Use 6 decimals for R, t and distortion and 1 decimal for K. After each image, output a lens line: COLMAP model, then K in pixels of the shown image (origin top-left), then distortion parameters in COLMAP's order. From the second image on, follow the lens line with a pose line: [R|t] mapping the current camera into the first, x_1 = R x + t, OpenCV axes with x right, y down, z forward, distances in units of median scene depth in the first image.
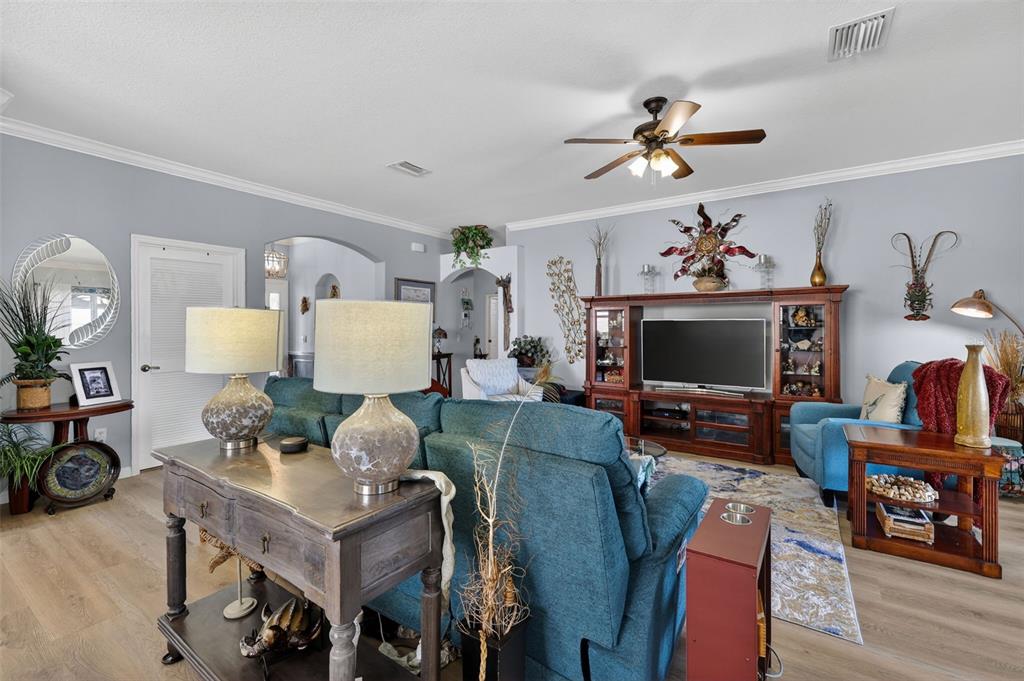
lens RADIAL K [[447.3, 0, 514.1], [0, 447.3, 327.0], [0, 0, 1]] dist [0.002174, 0.000195]
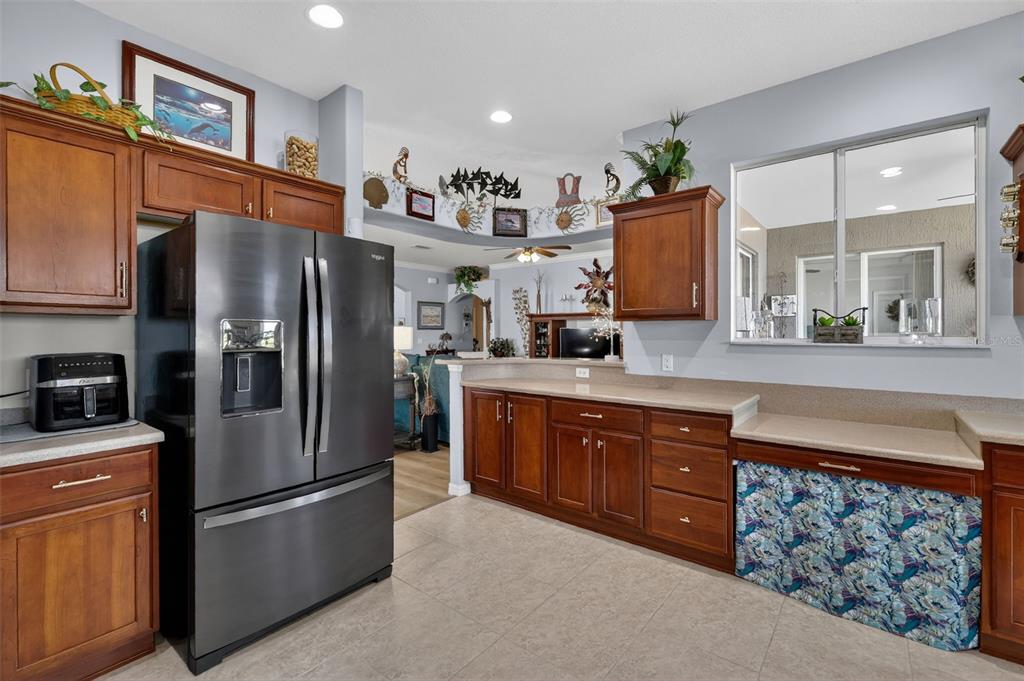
lens RADIAL K [[447.3, 0, 517.8], [0, 447.3, 334.7], [0, 0, 1]] dist [0.002174, 0.000195]
pose [[0.997379, 0.000988, -0.072343, 0.208397], [-0.000531, 0.999980, 0.006338, -0.001280], [0.072348, -0.006283, 0.997360, -0.571598]]
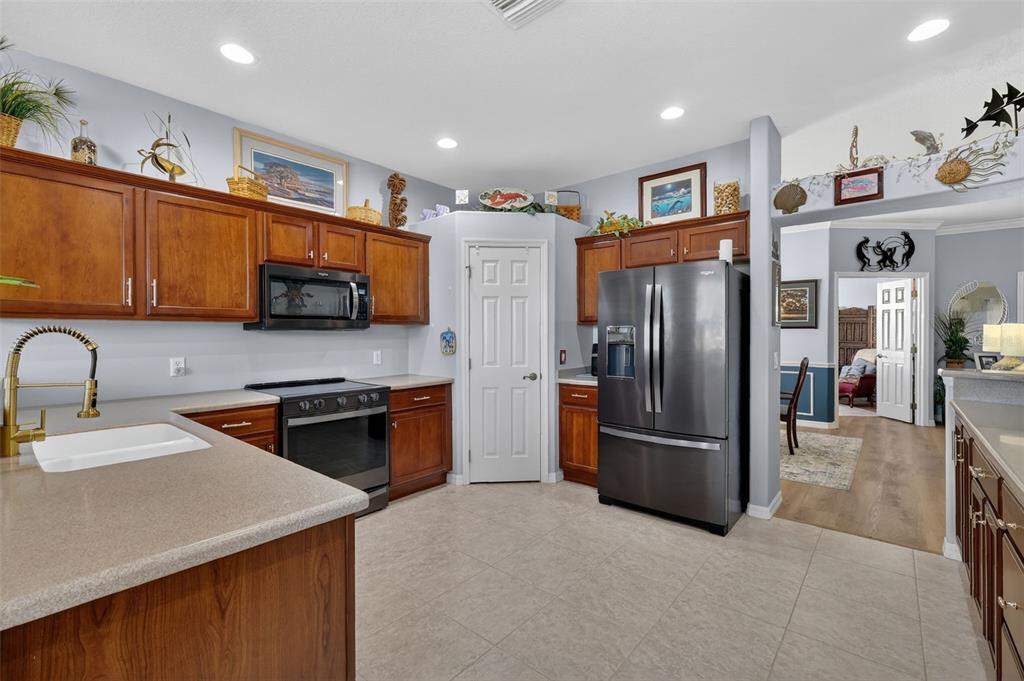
lens RADIAL K [[447.3, 0, 515.6], [0, 447.3, 337.7], [0, 0, 1]] dist [0.002174, 0.000195]
pose [[-0.094845, 0.009836, -0.995443, 0.543749], [0.002996, 0.999949, 0.009595, -0.000178], [0.995488, -0.002072, -0.094869, -0.367540]]
